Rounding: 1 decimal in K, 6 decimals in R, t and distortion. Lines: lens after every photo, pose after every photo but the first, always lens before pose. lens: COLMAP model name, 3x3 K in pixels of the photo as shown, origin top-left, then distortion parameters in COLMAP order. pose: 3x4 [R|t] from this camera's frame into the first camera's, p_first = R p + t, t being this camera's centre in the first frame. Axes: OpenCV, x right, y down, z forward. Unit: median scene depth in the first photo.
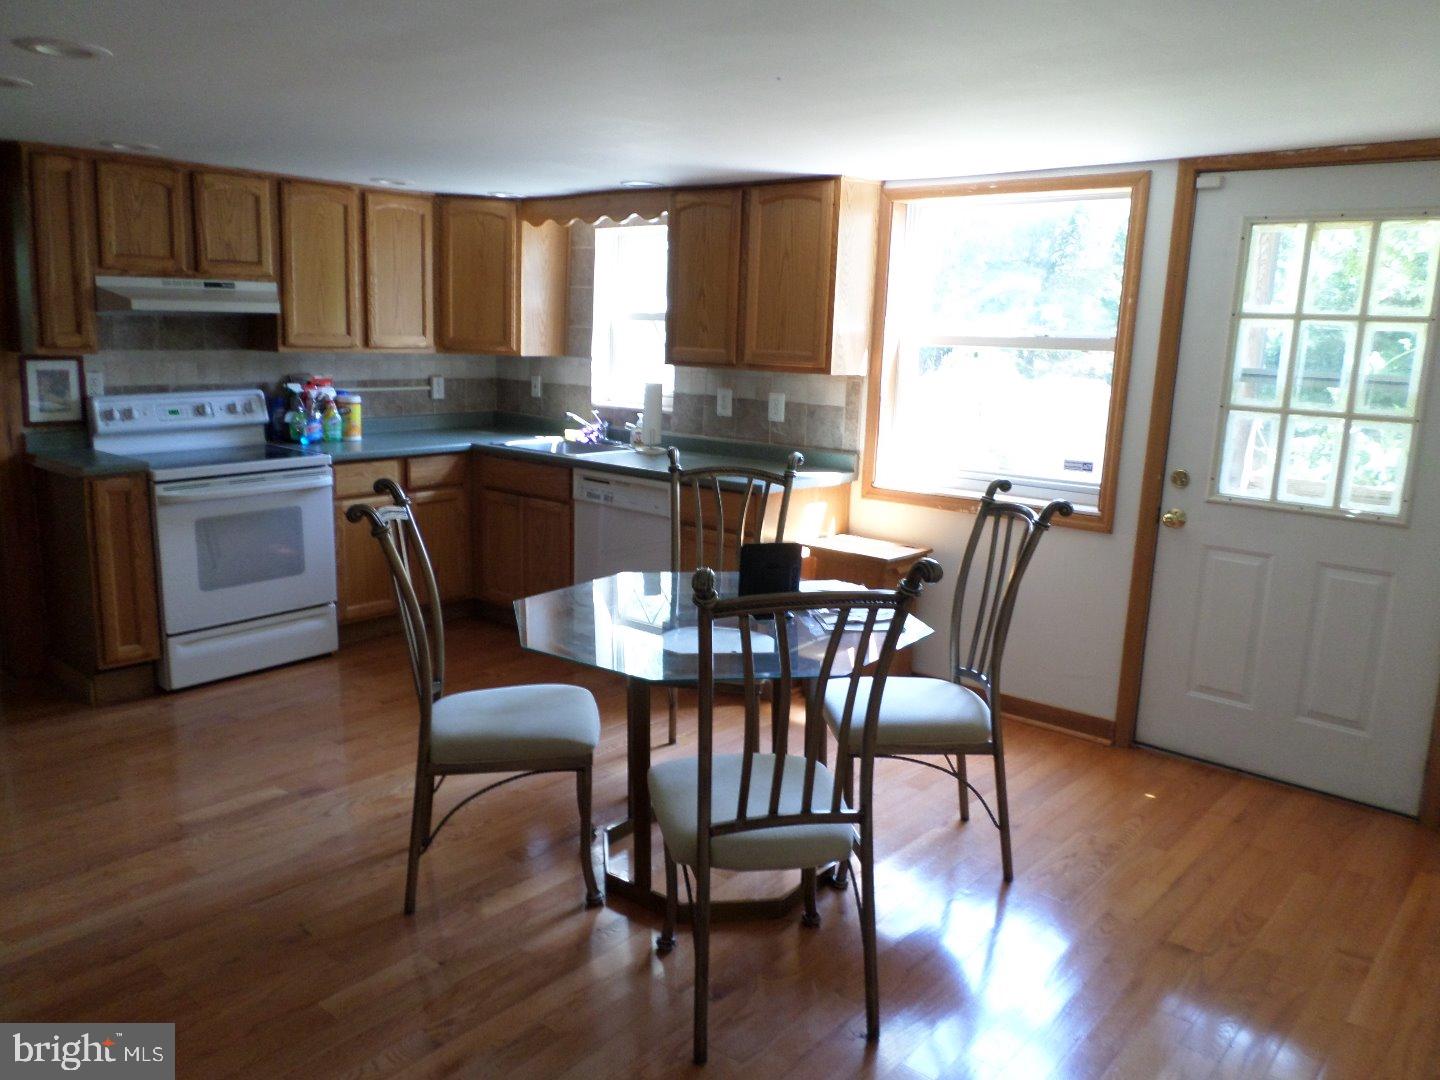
lens RADIAL K [[1120.5, 0, 719.2], [0, 1120.5, 536.0], [0, 0, 1]] dist [0.018339, 0.000455]
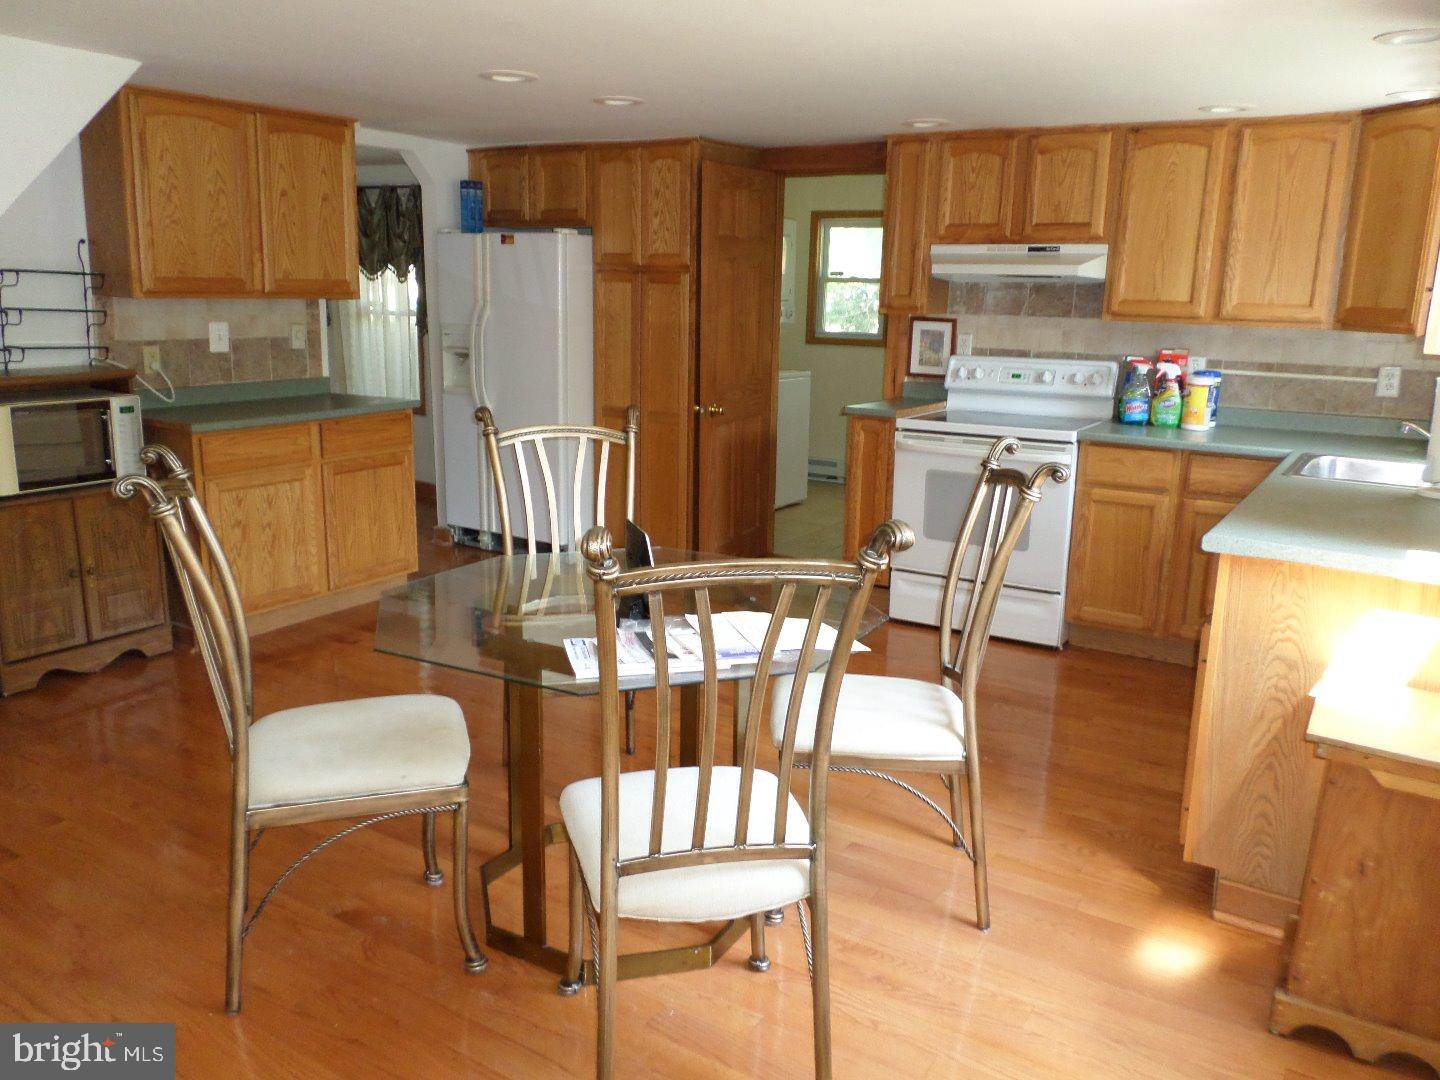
lens RADIAL K [[1120.5, 0, 720.4], [0, 1120.5, 542.1], [0, 0, 1]] dist [0.018339, 0.000455]
pose [[0.154464, 0.201072, -0.967321, 0.511738], [-0.206911, 0.963944, 0.167331, -0.080391], [0.966089, 0.174303, 0.190499, 0.575405]]
